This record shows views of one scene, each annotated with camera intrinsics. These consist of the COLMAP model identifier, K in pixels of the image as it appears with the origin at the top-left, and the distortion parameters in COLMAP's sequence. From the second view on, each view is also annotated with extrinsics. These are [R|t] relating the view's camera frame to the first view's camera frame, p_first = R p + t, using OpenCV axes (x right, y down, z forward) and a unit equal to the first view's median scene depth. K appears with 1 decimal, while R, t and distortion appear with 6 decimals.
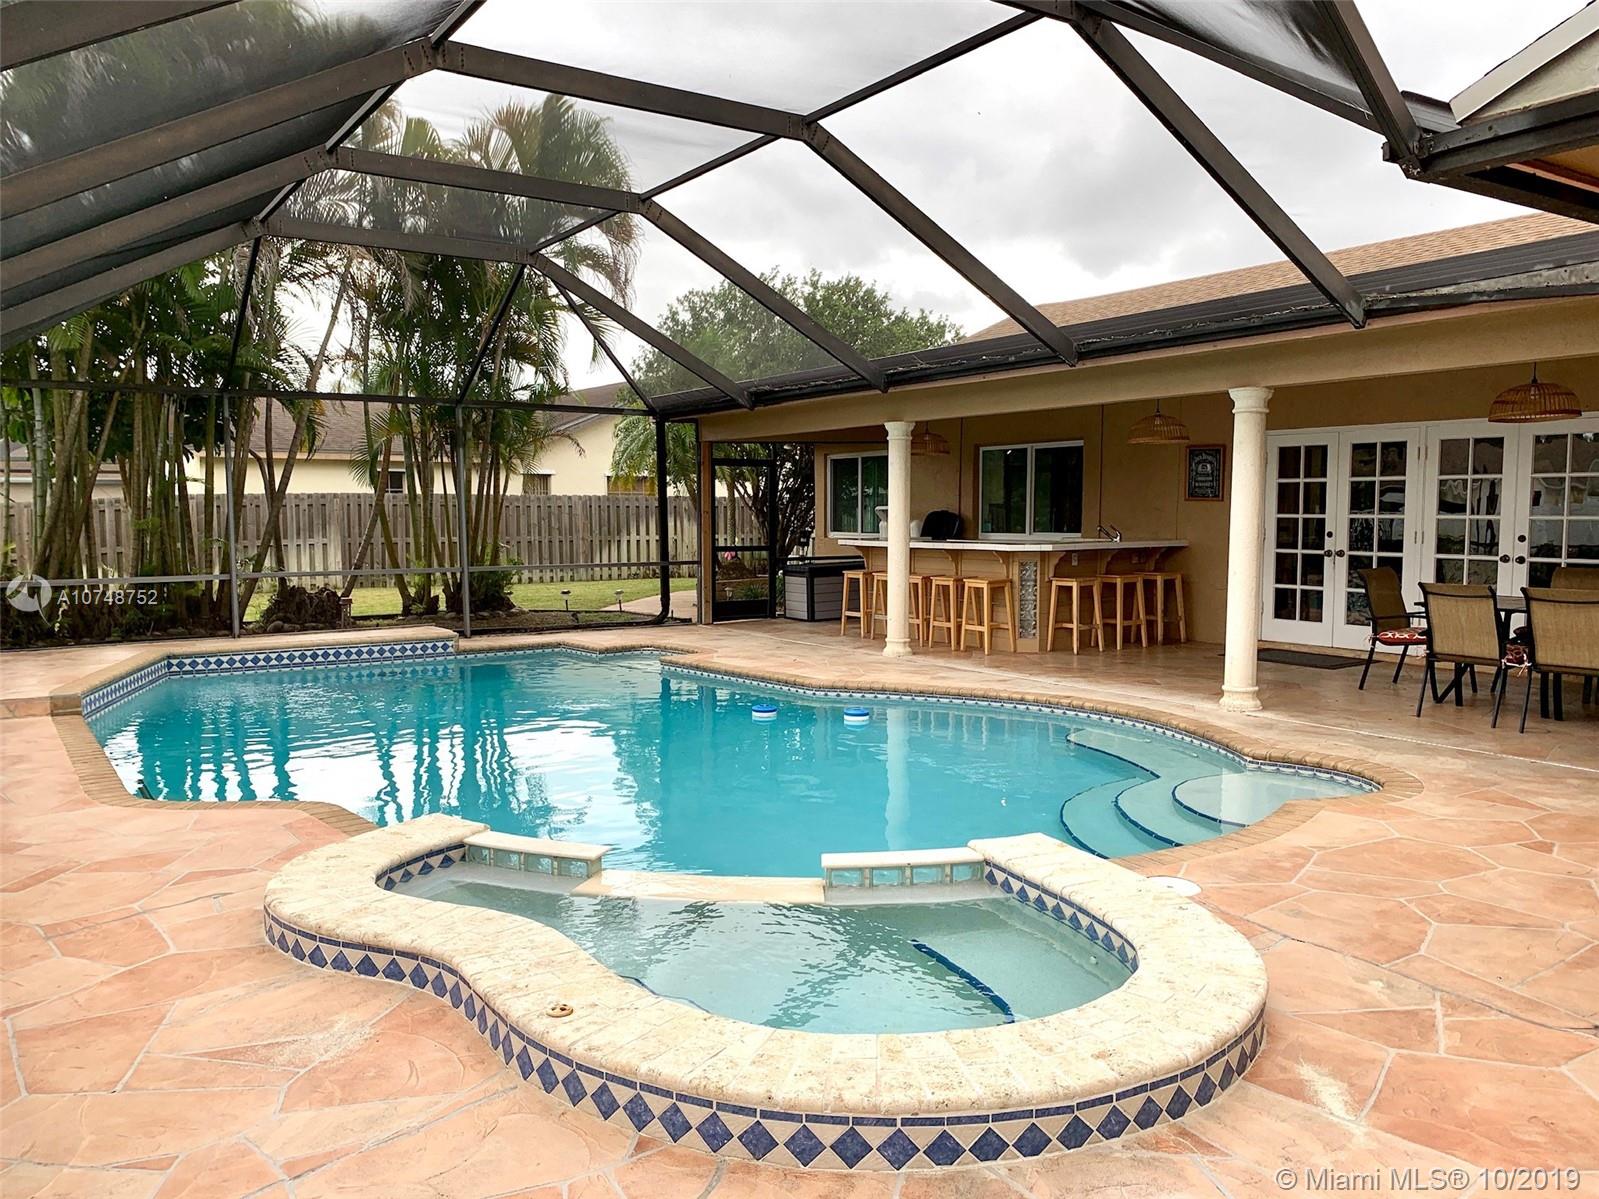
lens RADIAL K [[1229.6, 0, 793.7], [0, 1229.6, 602.2], [0, 0, 1]] dist [0.011573, -0.027128]
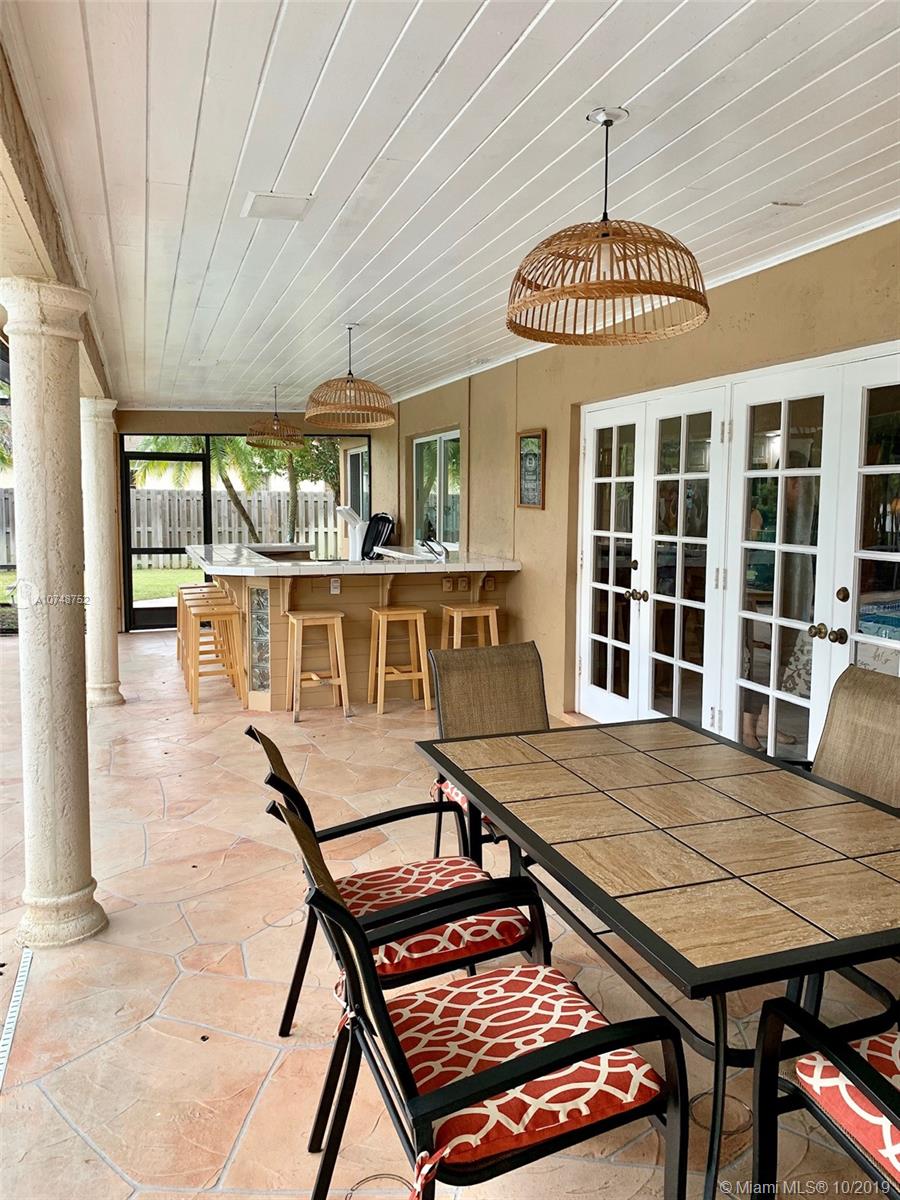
lens RADIAL K [[922.8, 0, 455.1], [0, 922.8, 600.3], [0, 0, 1]] dist [0.011573, -0.027128]
pose [[0.965354, 0.033746, -0.258751, 0.466649], [-0.024739, 0.998972, 0.037987, -0.052216], [0.259767, -0.030270, 0.965197, 0.513892]]
